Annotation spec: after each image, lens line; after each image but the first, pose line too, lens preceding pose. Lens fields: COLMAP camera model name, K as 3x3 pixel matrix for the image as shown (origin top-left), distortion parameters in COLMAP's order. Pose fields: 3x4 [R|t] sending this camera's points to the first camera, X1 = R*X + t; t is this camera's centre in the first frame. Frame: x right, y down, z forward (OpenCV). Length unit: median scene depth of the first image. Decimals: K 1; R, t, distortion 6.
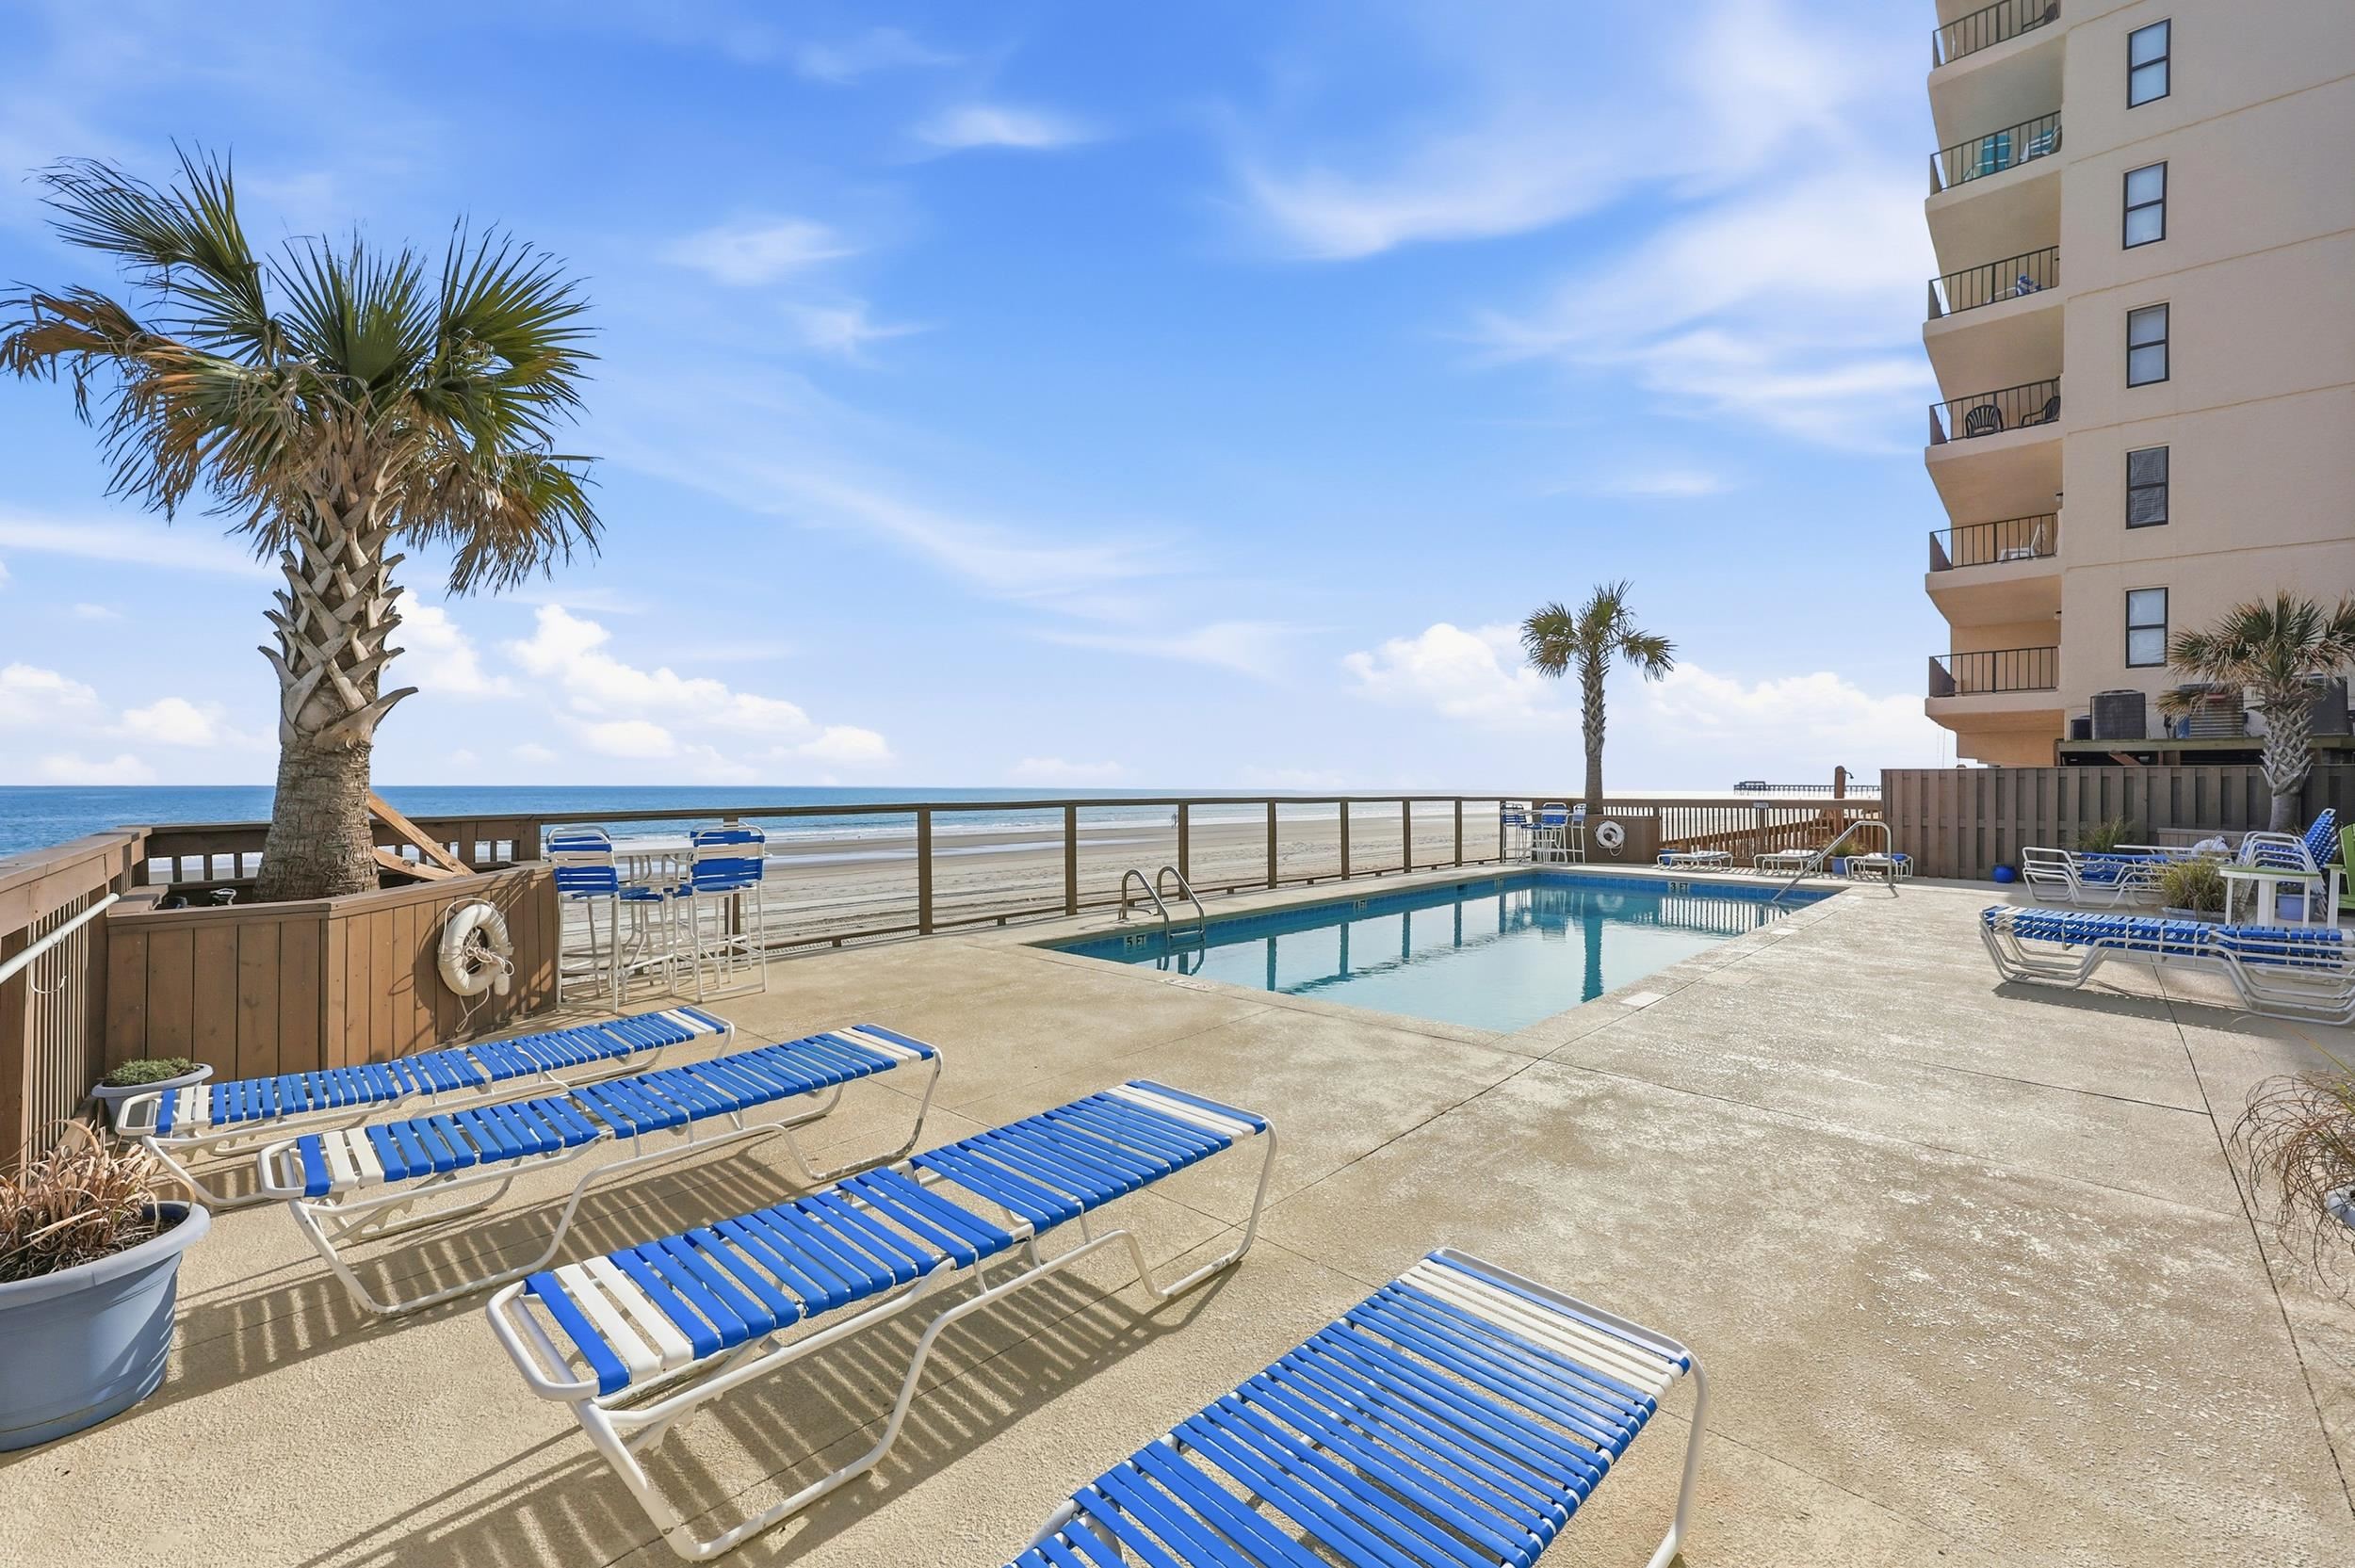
lens RADIAL K [[967.2, 0, 1172.7], [0, 967.2, 790.6], [0, 0, 1]] dist [0.000482, -0.000126]
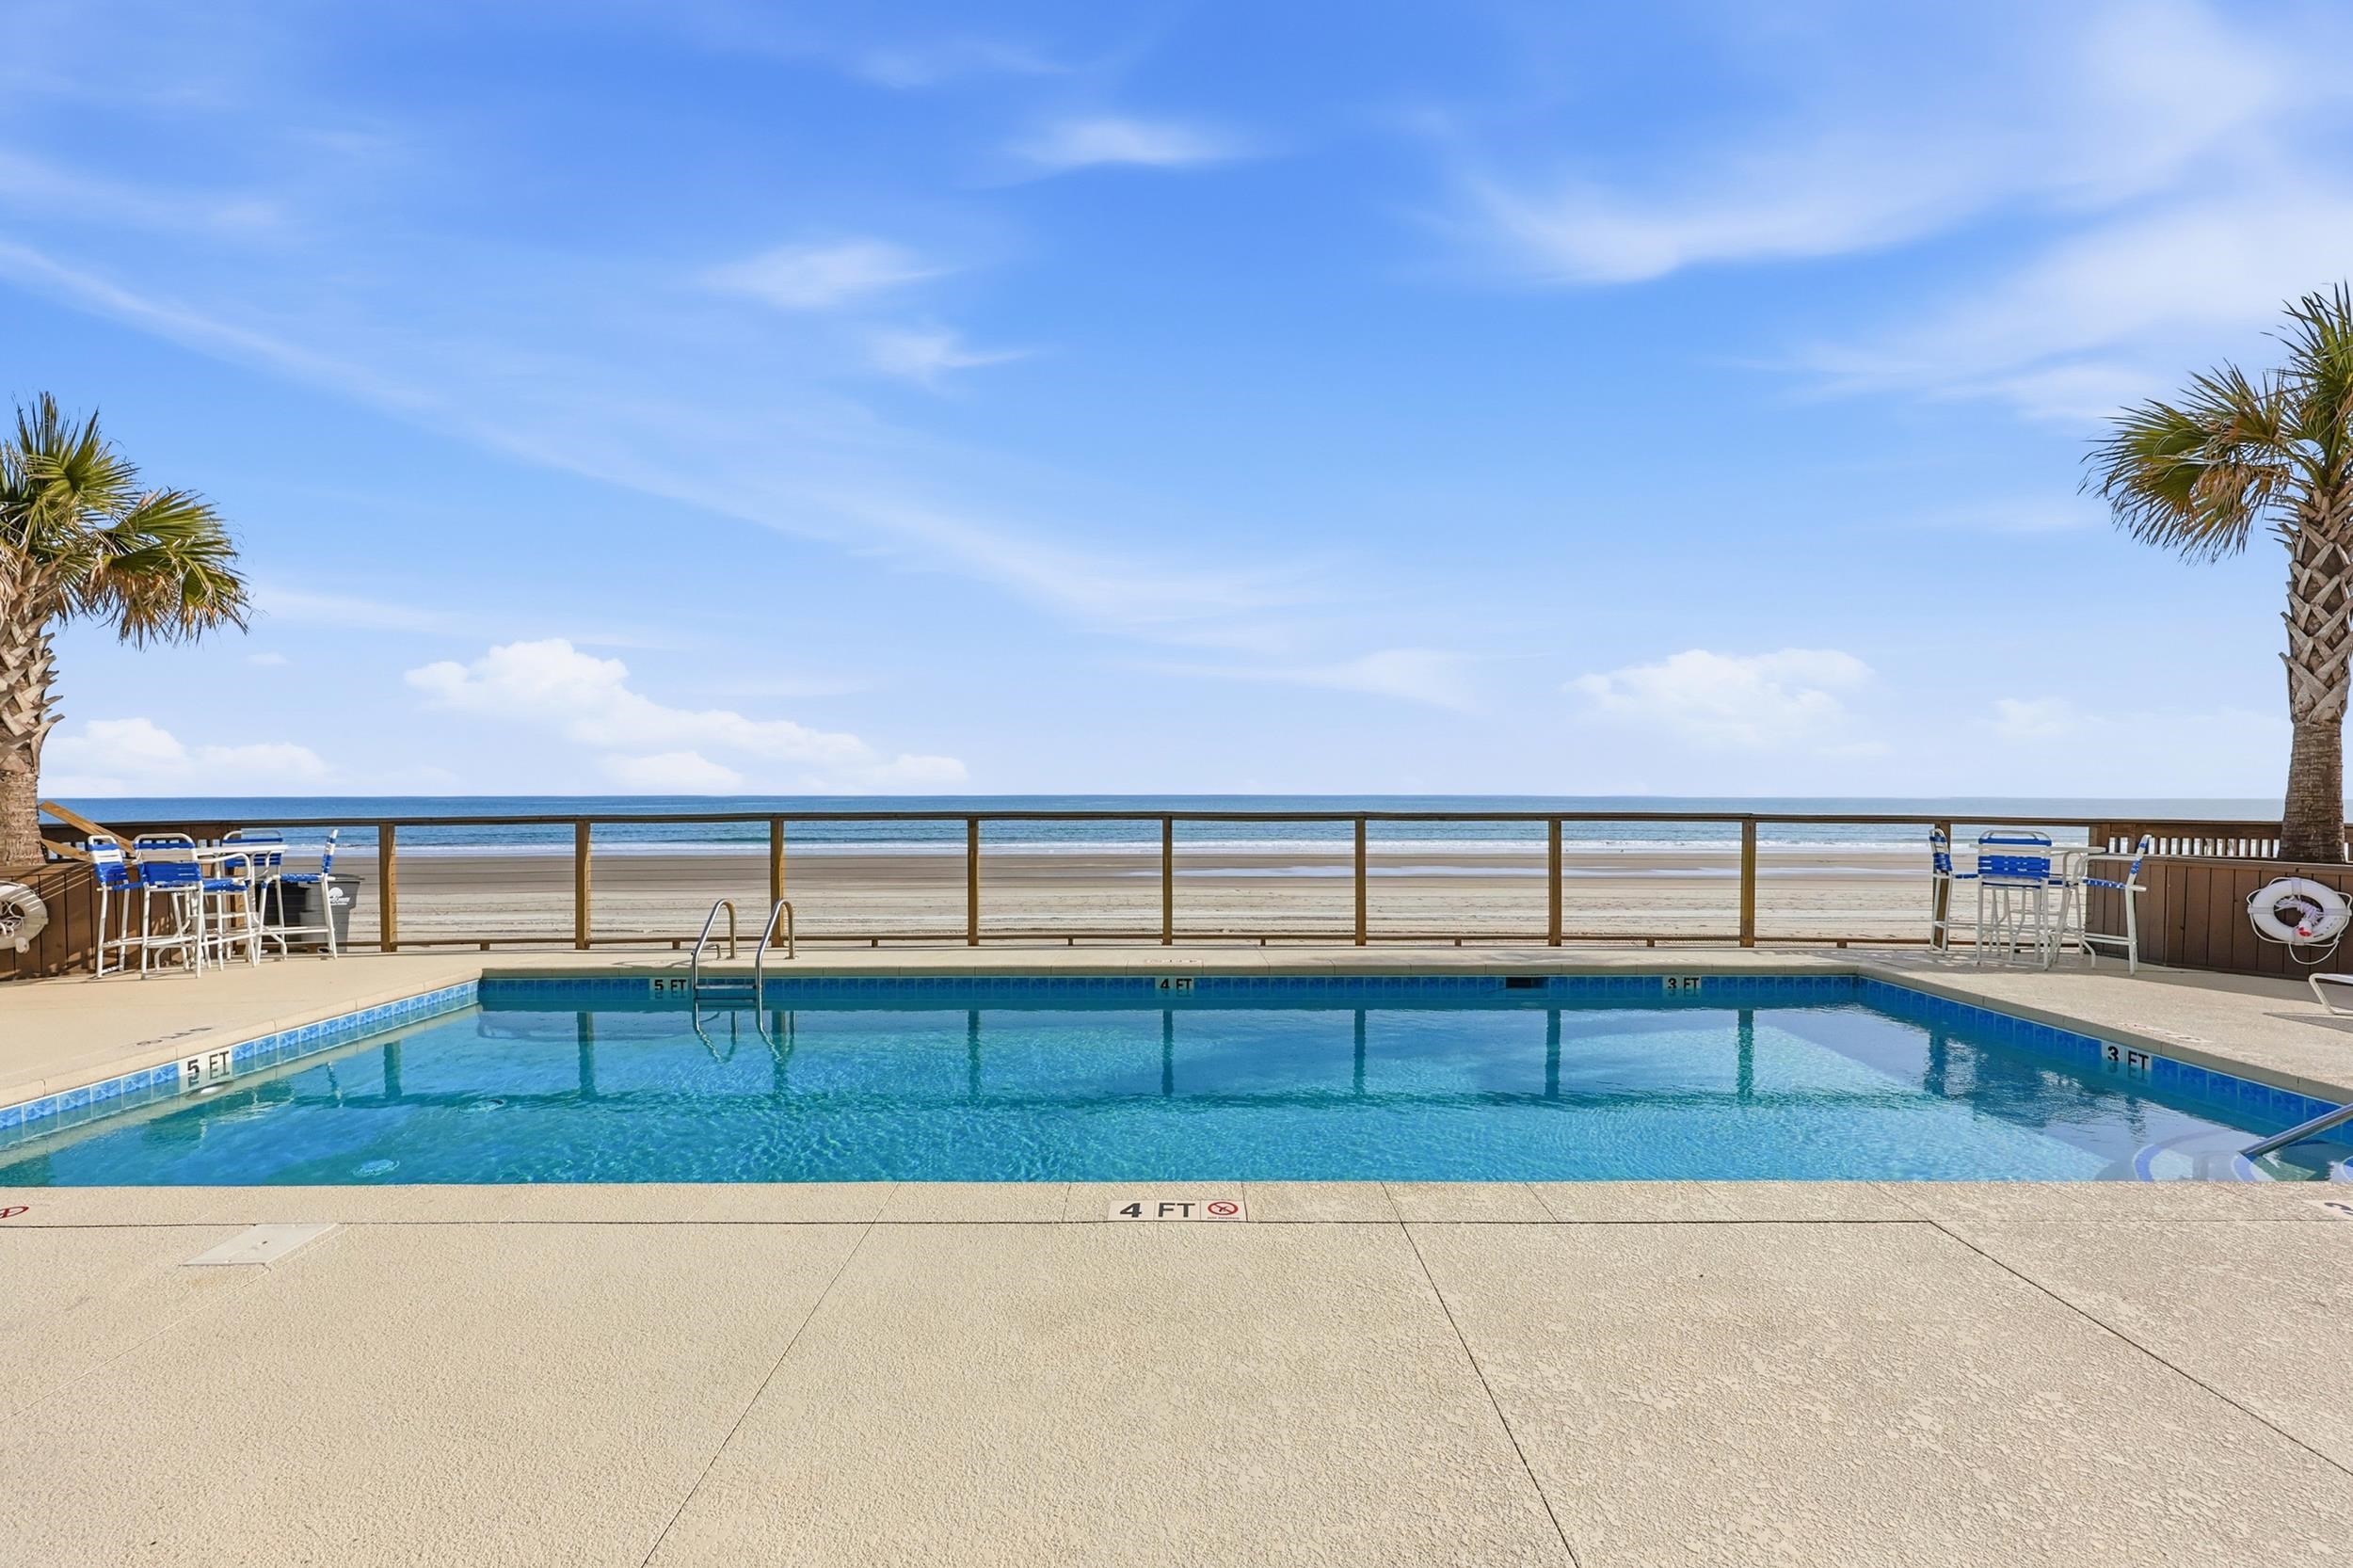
lens RADIAL K [[848.7, 0, 1181.9], [0, 848.7, 822.8], [0, 0, 1]] dist [0.011017, -0.000005]
pose [[0.691252, 0.008353, -0.722565, 0.473150], [0.000707, 0.999925, 0.012236, 0.004491], [0.722613, -0.008969, 0.691194, 0.497970]]
